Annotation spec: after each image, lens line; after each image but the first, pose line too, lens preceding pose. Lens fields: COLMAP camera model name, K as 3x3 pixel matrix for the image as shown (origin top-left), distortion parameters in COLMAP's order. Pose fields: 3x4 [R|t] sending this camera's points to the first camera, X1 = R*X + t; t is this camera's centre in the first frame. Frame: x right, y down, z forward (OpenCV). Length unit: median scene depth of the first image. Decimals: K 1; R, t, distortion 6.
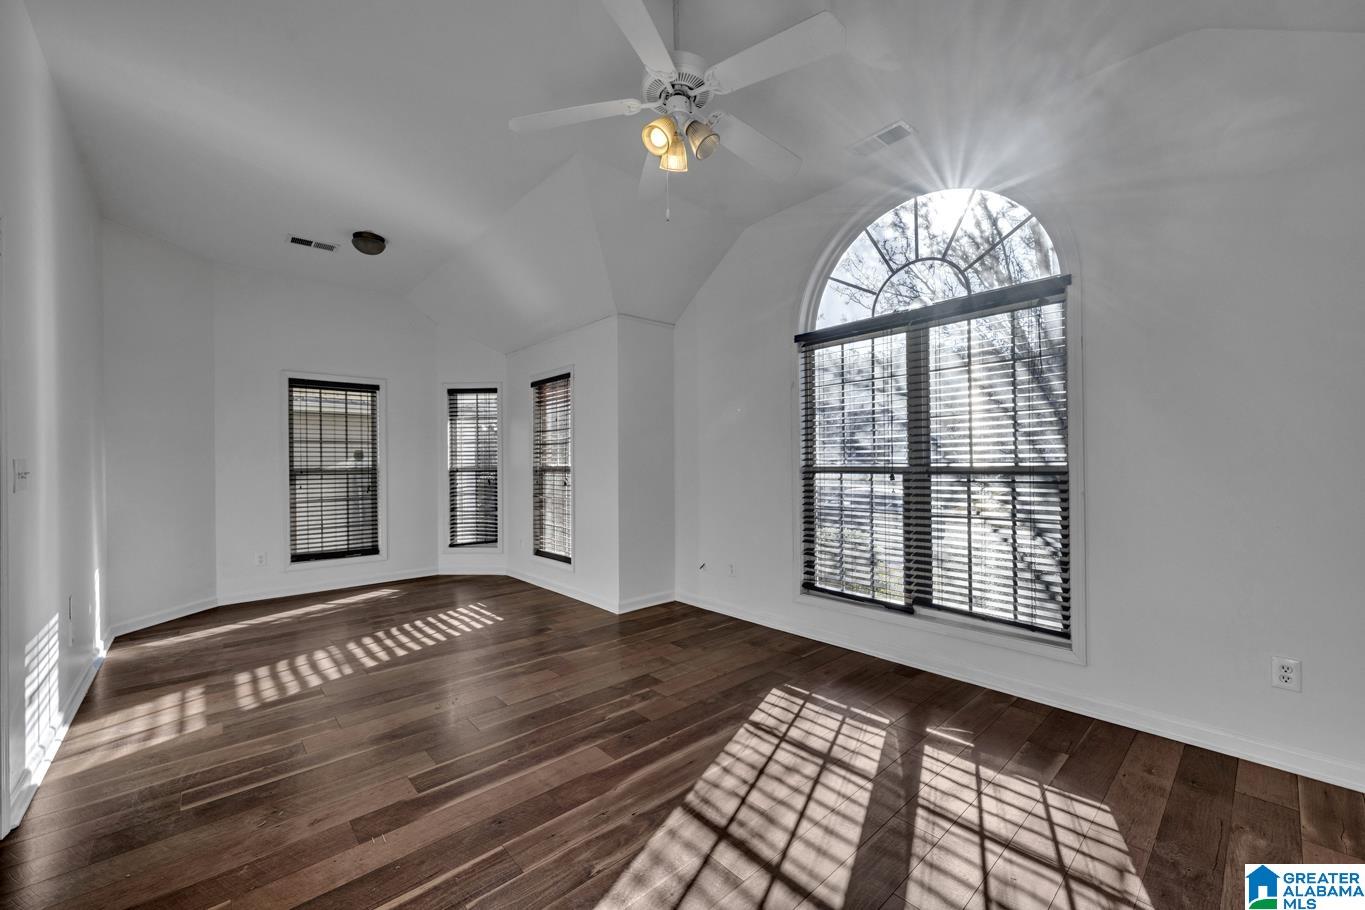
lens RADIAL K [[538.2, 0, 681.7], [0, 538.2, 460.2], [0, 0, 1]] dist [-0.000916, 0.000044]
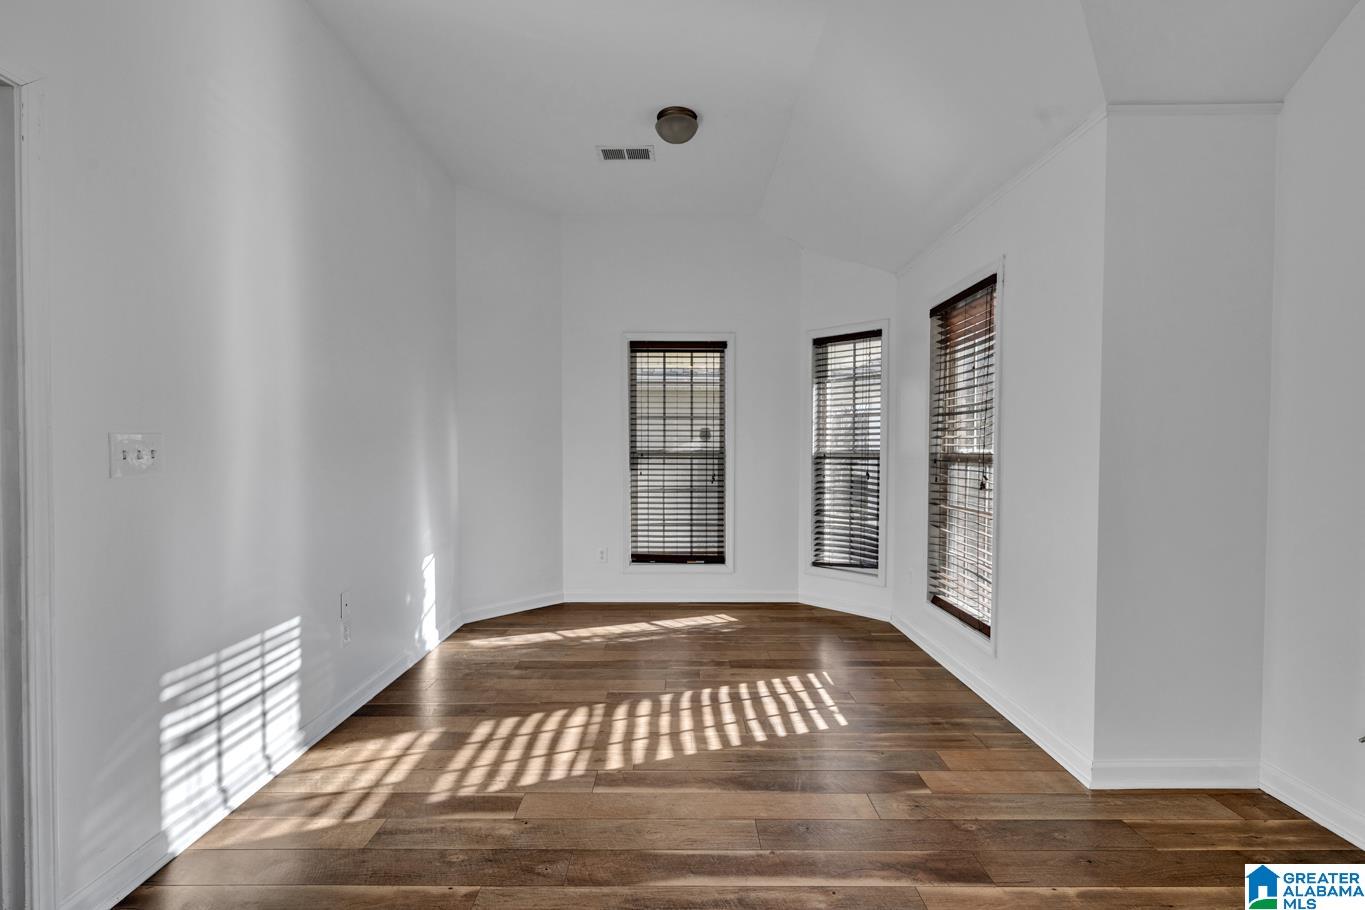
lens RADIAL K [[592.4, 0, 703.0], [0, 592.4, 461.5], [0, 0, 1]] dist [-0.001588, 0.000486]
pose [[0.747214, 0.026874, -0.664040, -0.040898], [-0.007380, 0.999456, 0.032145, 0.003119], [0.664543, -0.019119, 0.747005, 0.443383]]
